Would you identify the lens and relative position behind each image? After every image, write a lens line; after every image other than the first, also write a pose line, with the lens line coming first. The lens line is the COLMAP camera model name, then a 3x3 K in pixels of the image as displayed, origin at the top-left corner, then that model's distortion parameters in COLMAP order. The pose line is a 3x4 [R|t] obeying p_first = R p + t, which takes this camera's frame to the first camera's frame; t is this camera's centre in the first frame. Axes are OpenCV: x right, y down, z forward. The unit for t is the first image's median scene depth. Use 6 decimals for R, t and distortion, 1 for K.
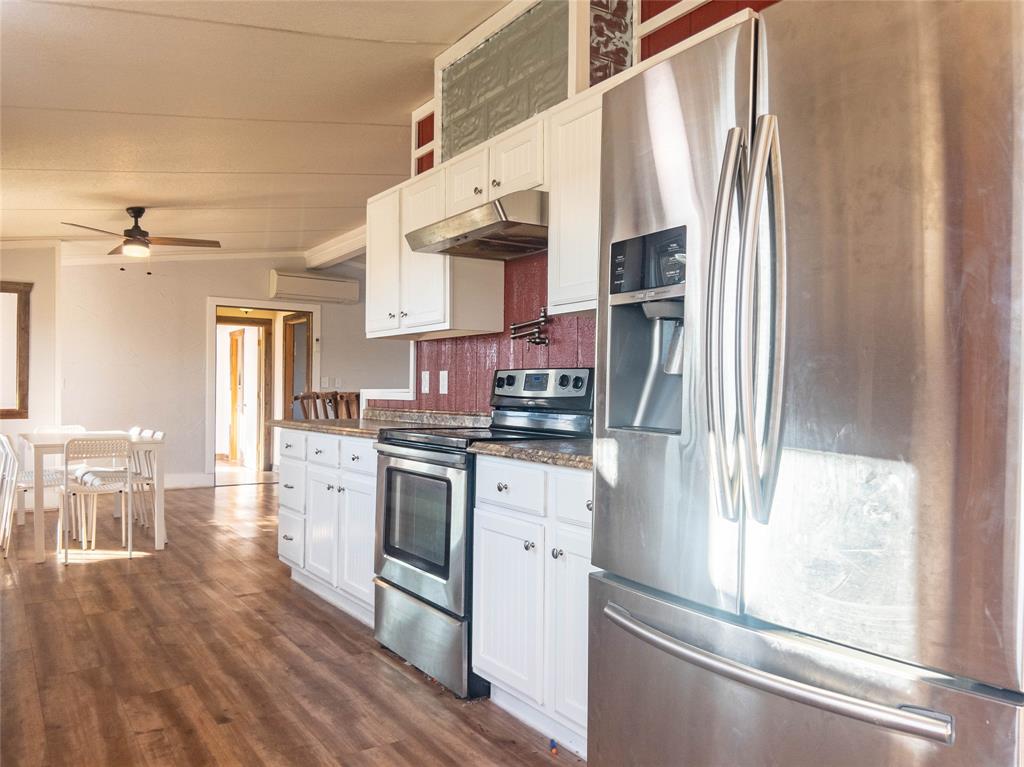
lens RADIAL K [[783.7, 0, 514.3], [0, 783.7, 384.7], [0, 0, 1]] dist [0.003378, -0.008143]
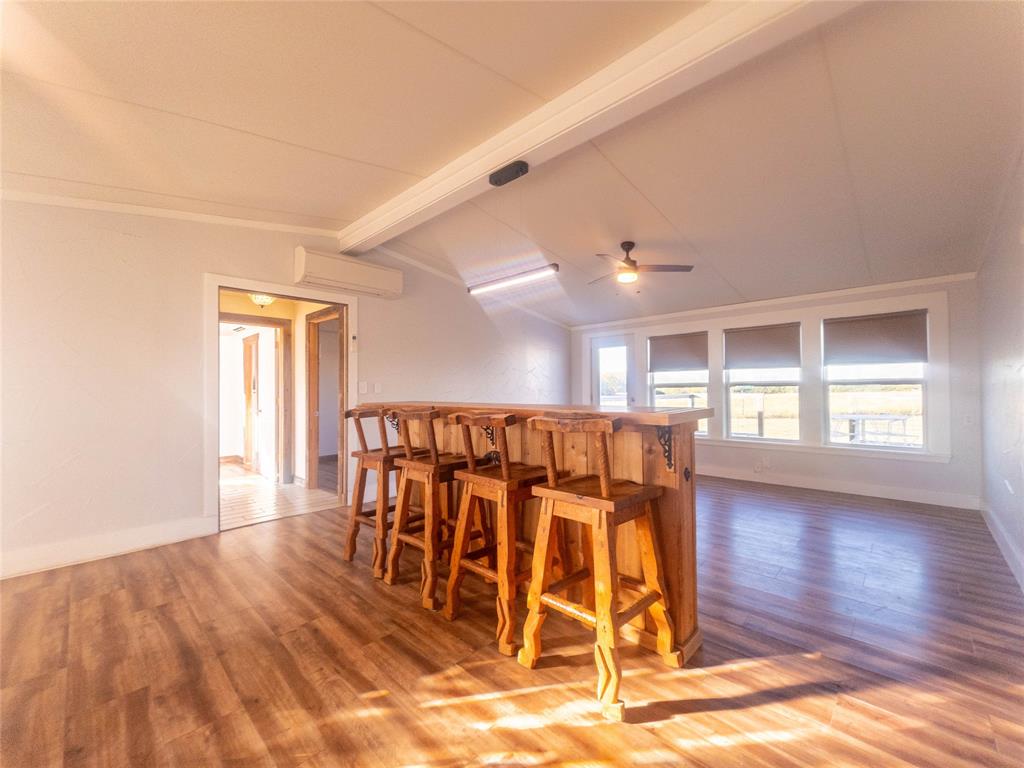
lens RADIAL K [[417.7, 0, 508.4], [0, 417.7, 387.1], [0, 0, 1]] dist [-0.013828, 0.000138]
pose [[0.977208, -0.008657, 0.212107, -0.168814], [0.007087, 0.999942, 0.008163, -0.005679], [-0.212165, -0.006474, 0.977212, 0.478982]]
